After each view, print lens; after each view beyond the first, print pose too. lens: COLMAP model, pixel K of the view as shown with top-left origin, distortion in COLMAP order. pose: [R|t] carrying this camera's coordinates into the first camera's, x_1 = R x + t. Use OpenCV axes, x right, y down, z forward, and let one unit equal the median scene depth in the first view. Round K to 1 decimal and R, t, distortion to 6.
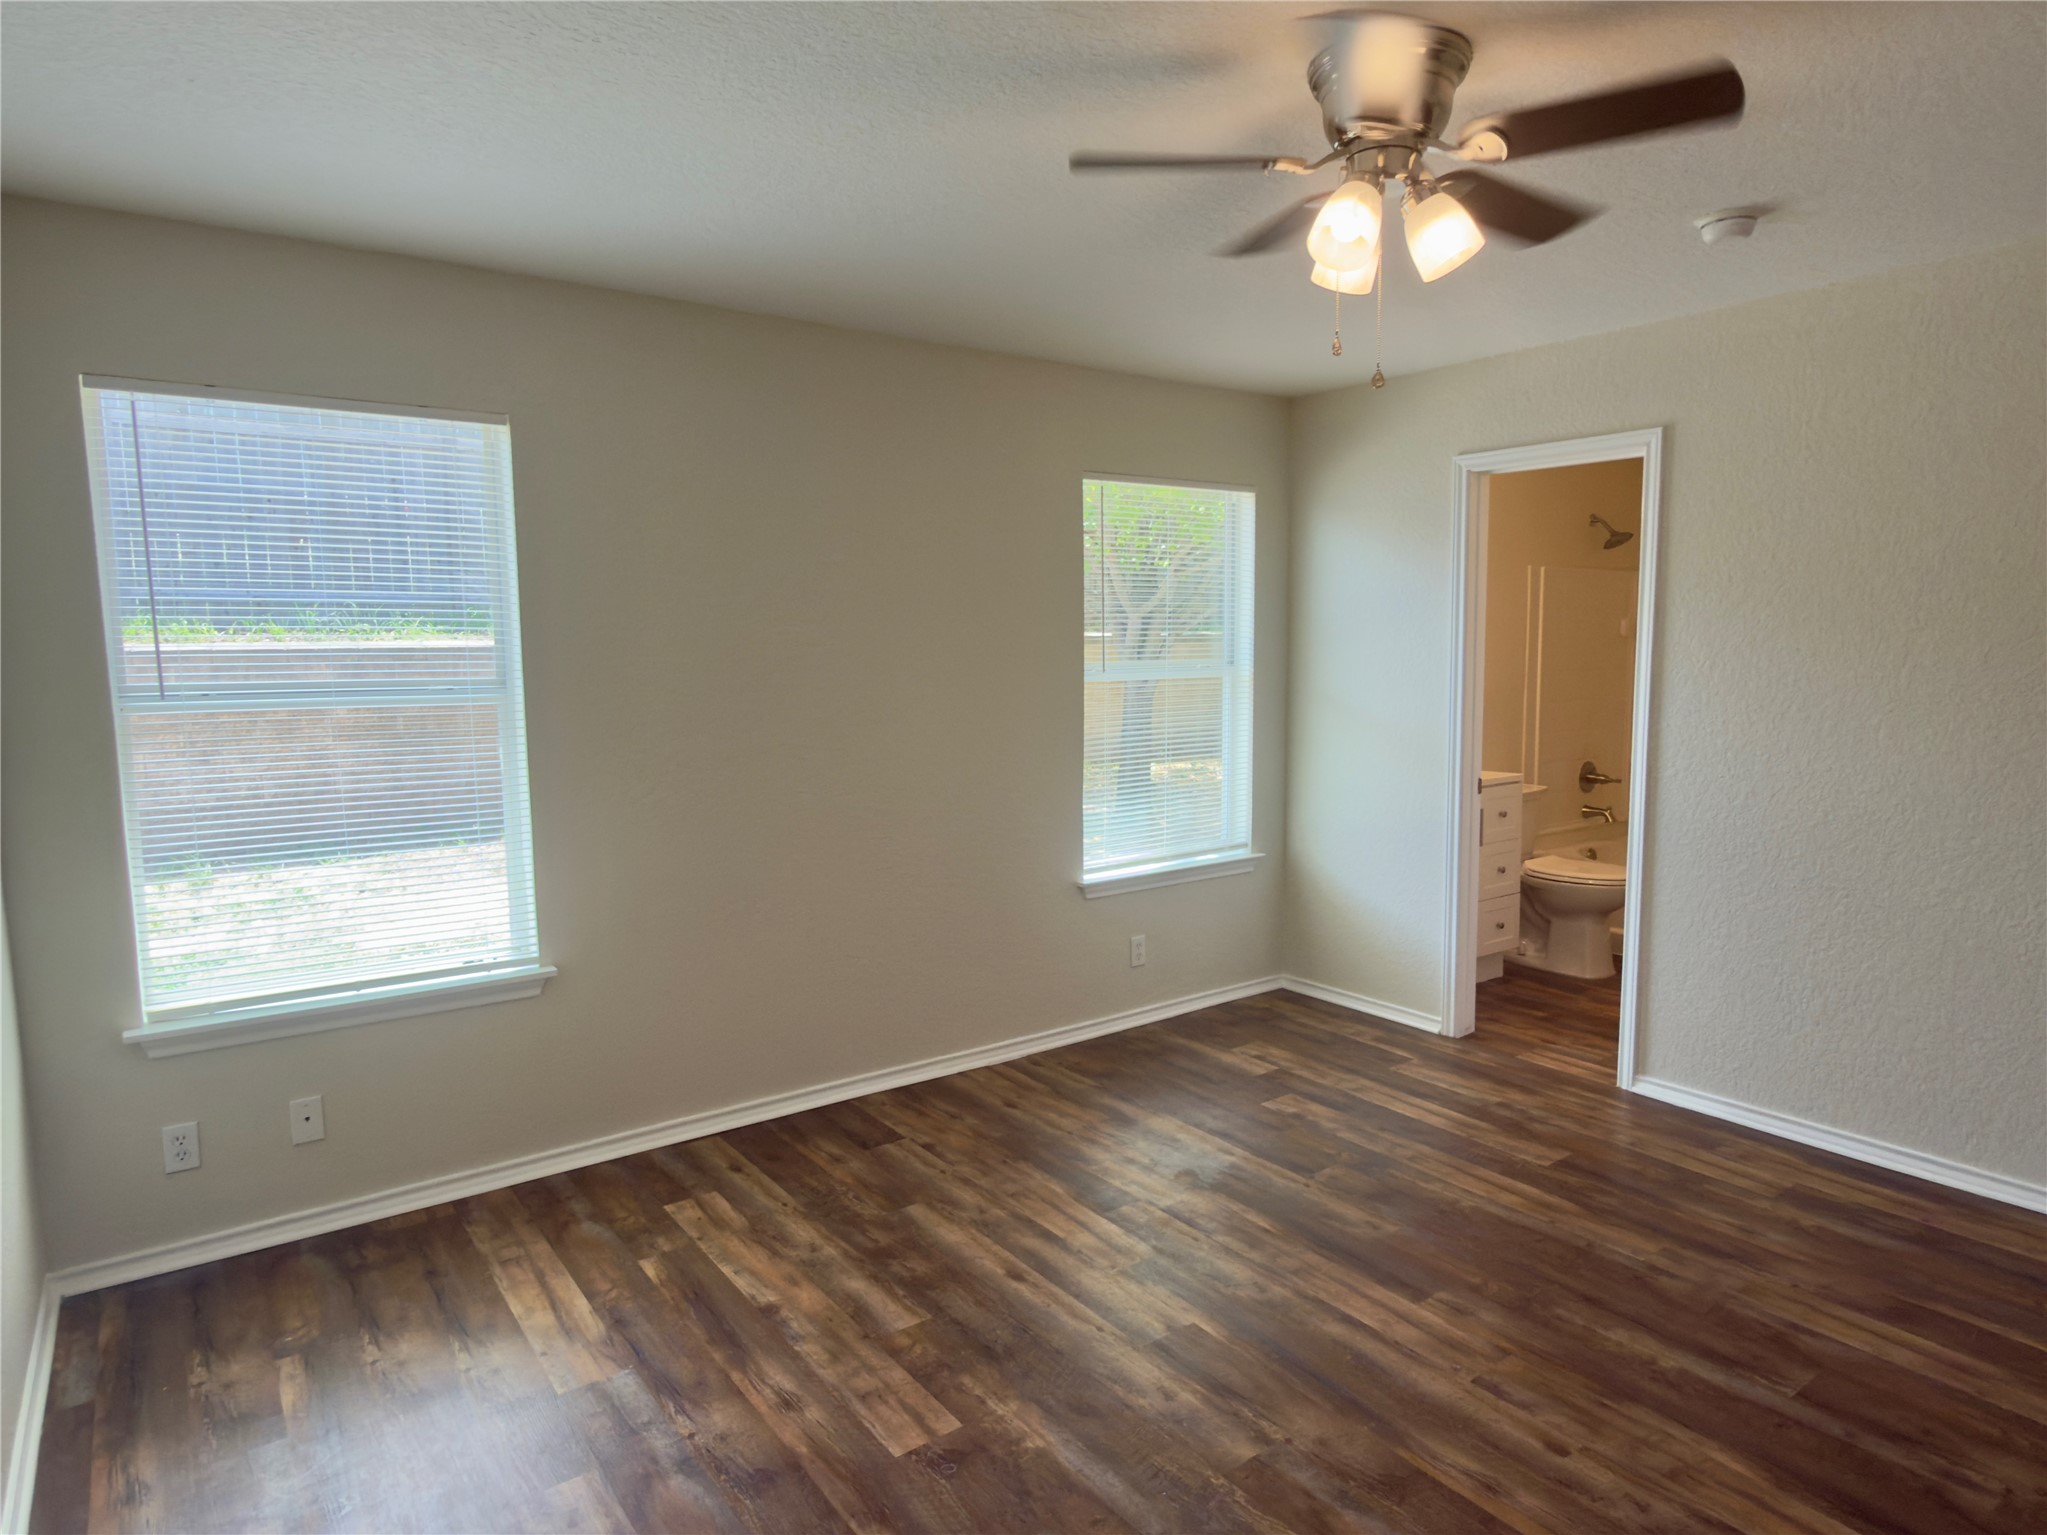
lens RADIAL K [[1201.2, 0, 1027.2], [0, 1201.2, 763.0], [0, 0, 1]] dist [0.002194, -0.002079]
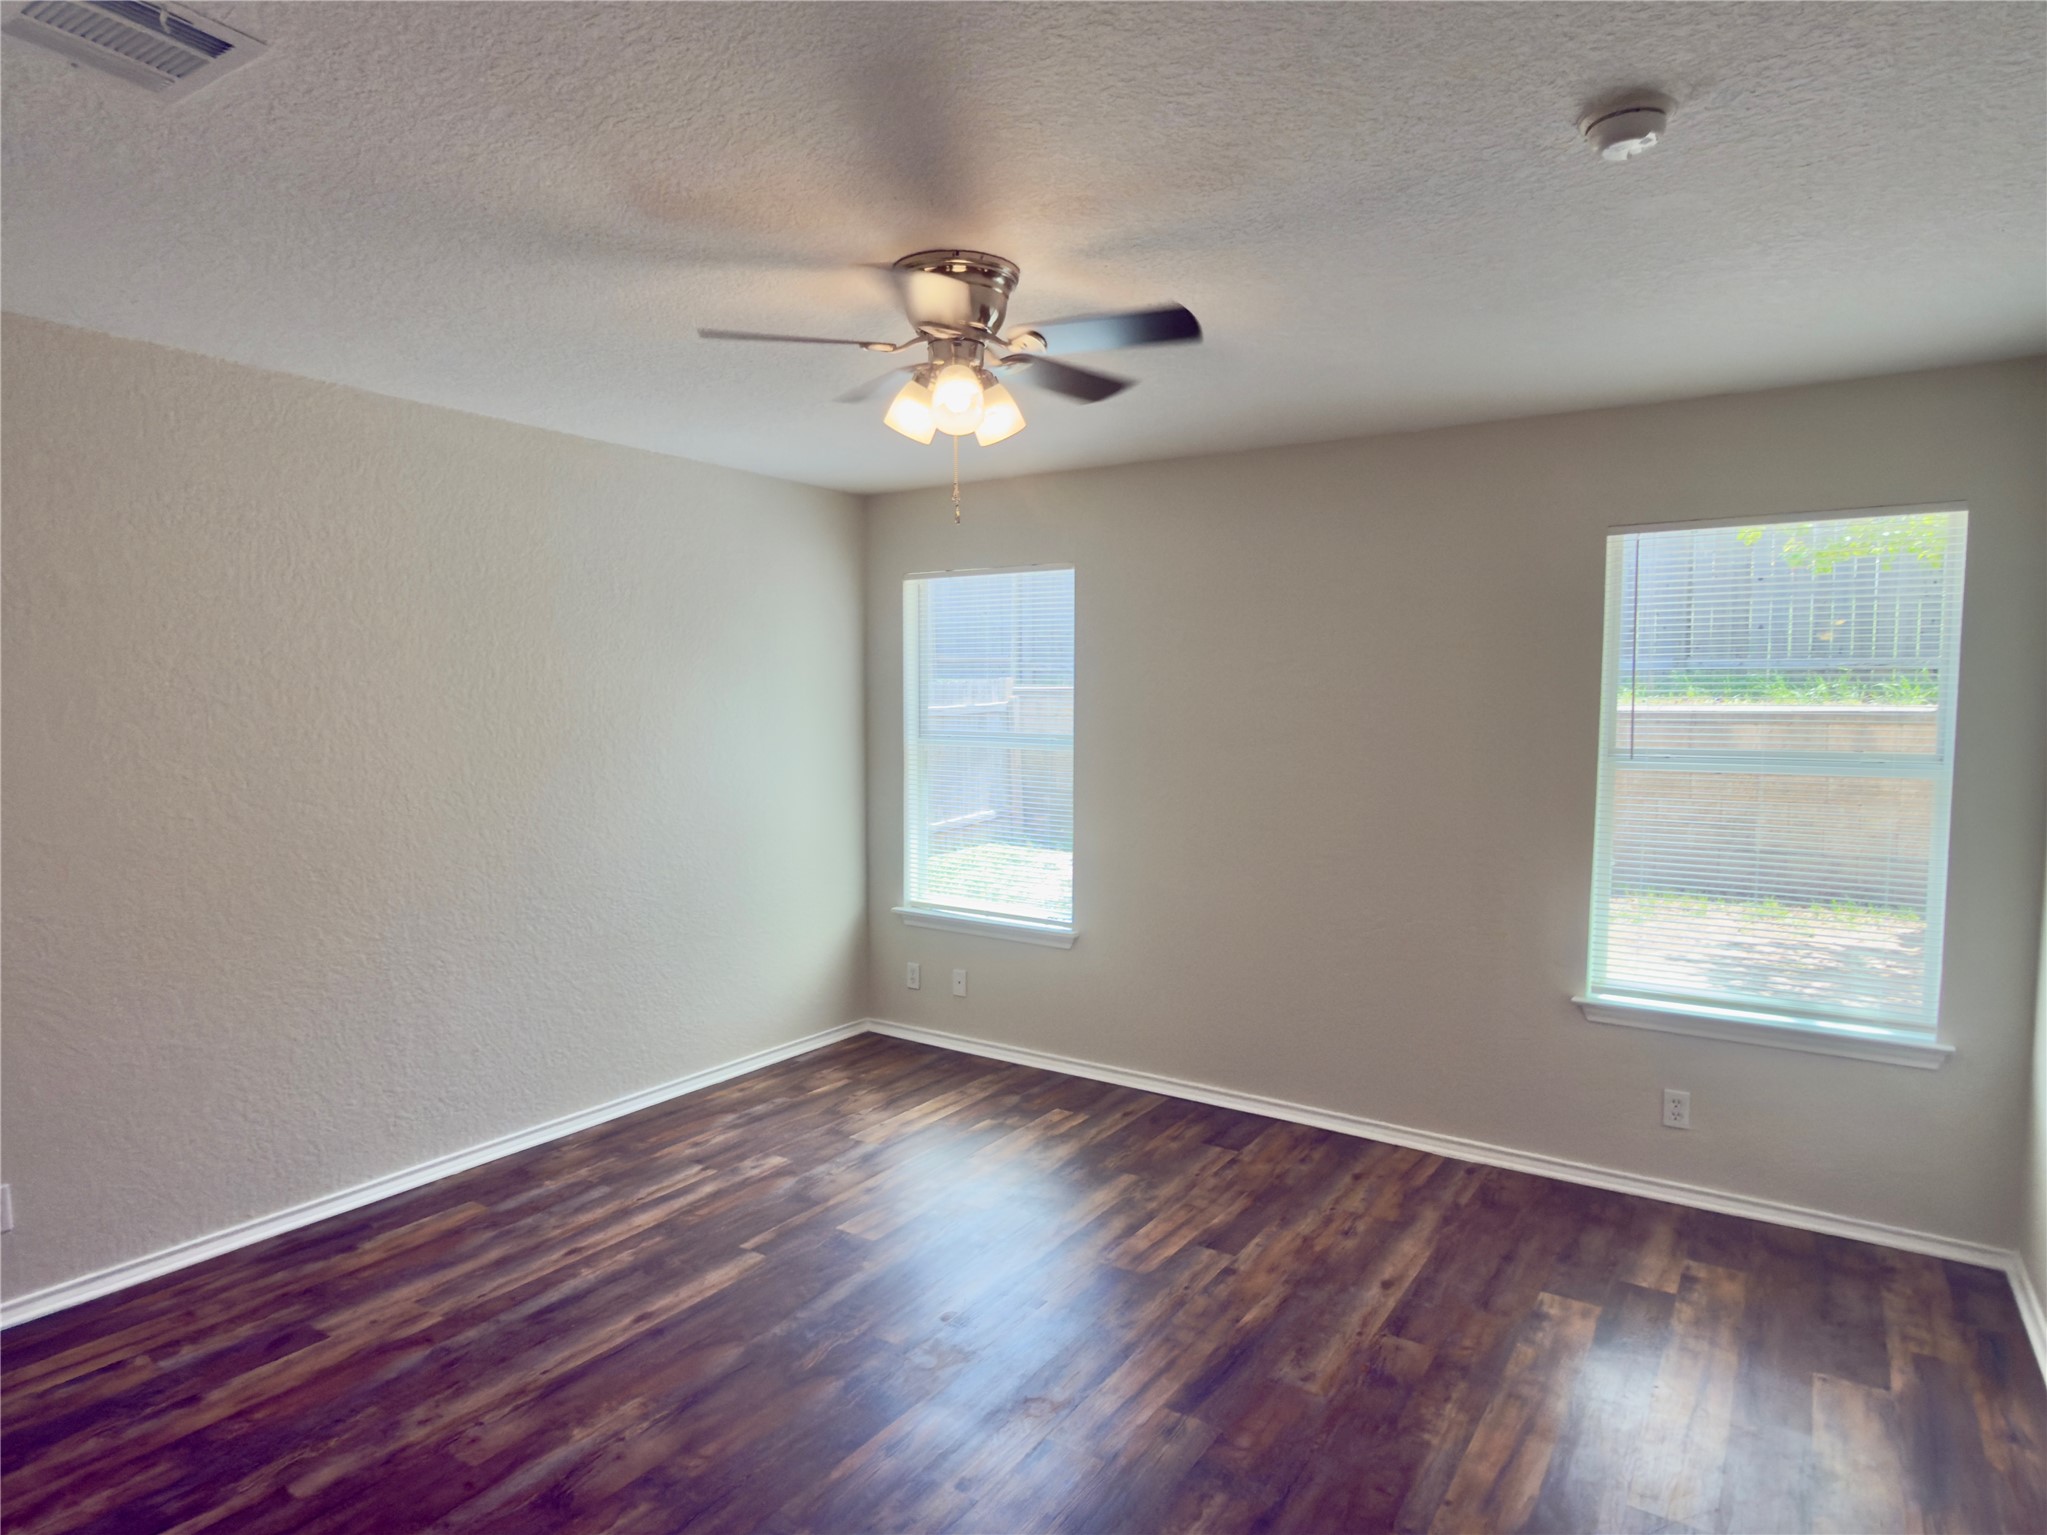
lens RADIAL K [[1201.2, 0, 1015.8], [0, 1201.2, 766.5], [0, 0, 1]] dist [0.002194, -0.002079]
pose [[0.348047, 0.067373, -0.935053, 0.892602], [-0.103045, 0.994120, 0.033273, -0.068960], [0.931797, 0.084772, 0.352943, 0.380520]]
